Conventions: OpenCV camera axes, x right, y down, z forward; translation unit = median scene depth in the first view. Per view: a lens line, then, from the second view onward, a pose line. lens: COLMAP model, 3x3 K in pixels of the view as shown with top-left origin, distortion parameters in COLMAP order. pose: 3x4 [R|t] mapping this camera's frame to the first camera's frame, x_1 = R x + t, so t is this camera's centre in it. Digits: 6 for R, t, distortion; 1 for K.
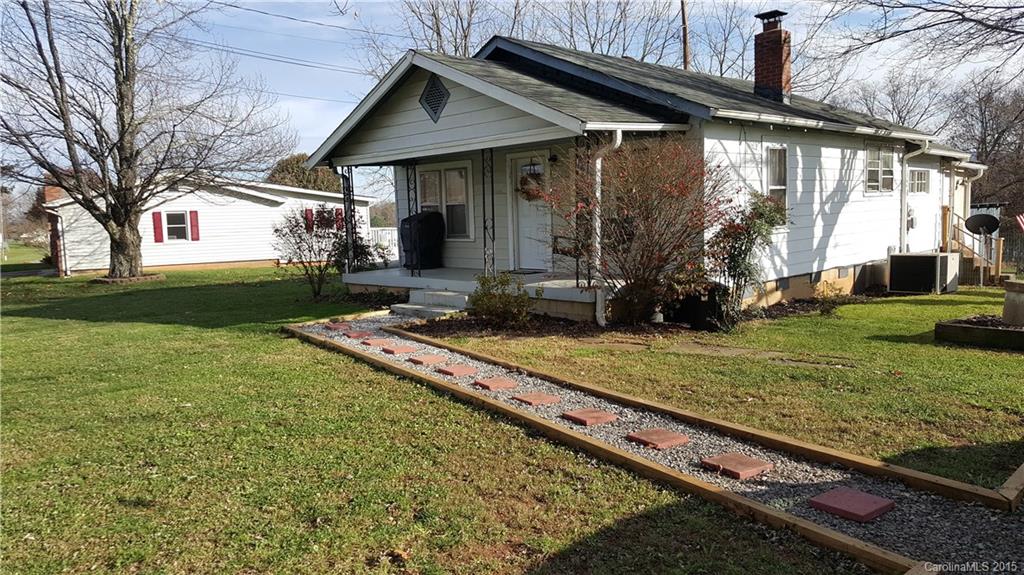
lens RADIAL K [[747.7, 0, 491.5], [0, 747.7, 289.0], [0, 0, 1]] dist [0.133531, -0.209172]
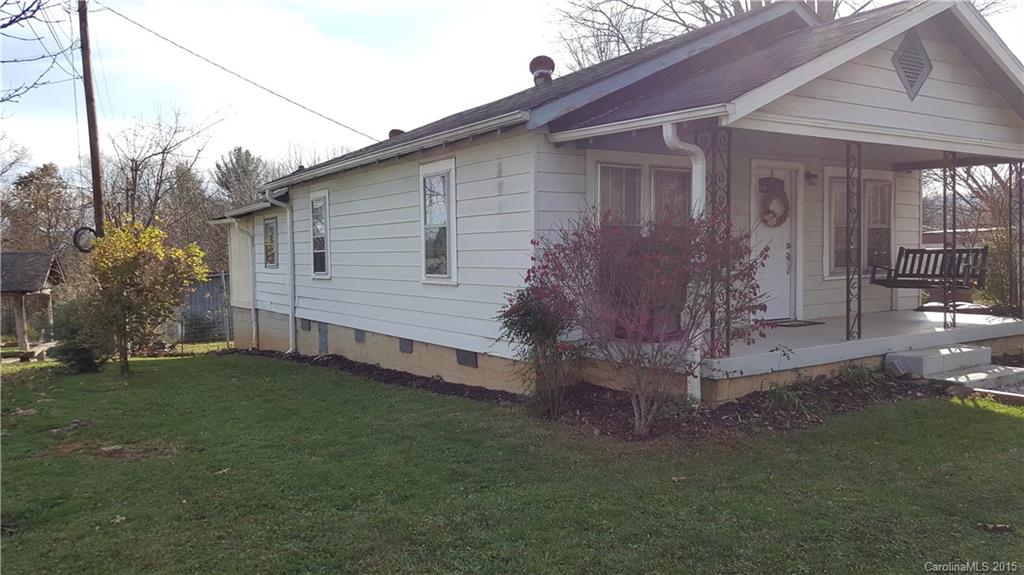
lens RADIAL K [[747.7, 0, 491.5], [0, 747.7, 289.0], [0, 0, 1]] dist [0.133531, -0.209172]
pose [[0.201088, -0.013498, 0.979480, -0.827780], [0.112308, 0.993629, -0.009363, -0.091346], [-0.973114, 0.111886, 0.201323, 1.265362]]
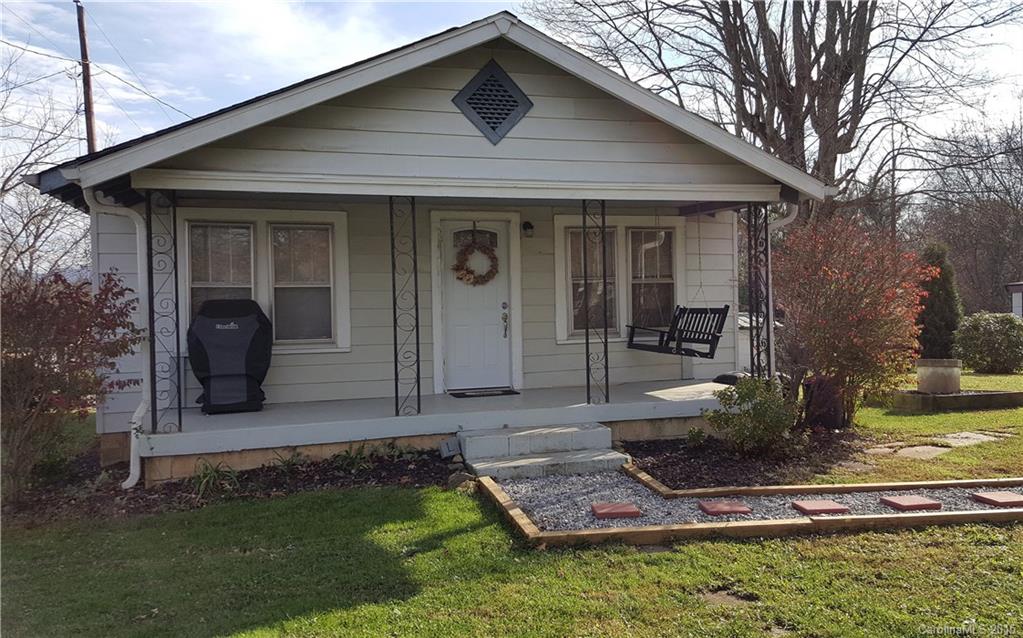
lens RADIAL K [[820.4, 0, 576.2], [0, 820.4, 318.5], [0, 0, 1]] dist [0.002291, 0.001040]
pose [[0.396703, 0.009979, 0.917893, -0.645867], [0.100819, 0.993418, -0.054373, -0.044855], [-0.912393, 0.114111, 0.393086, 0.716194]]
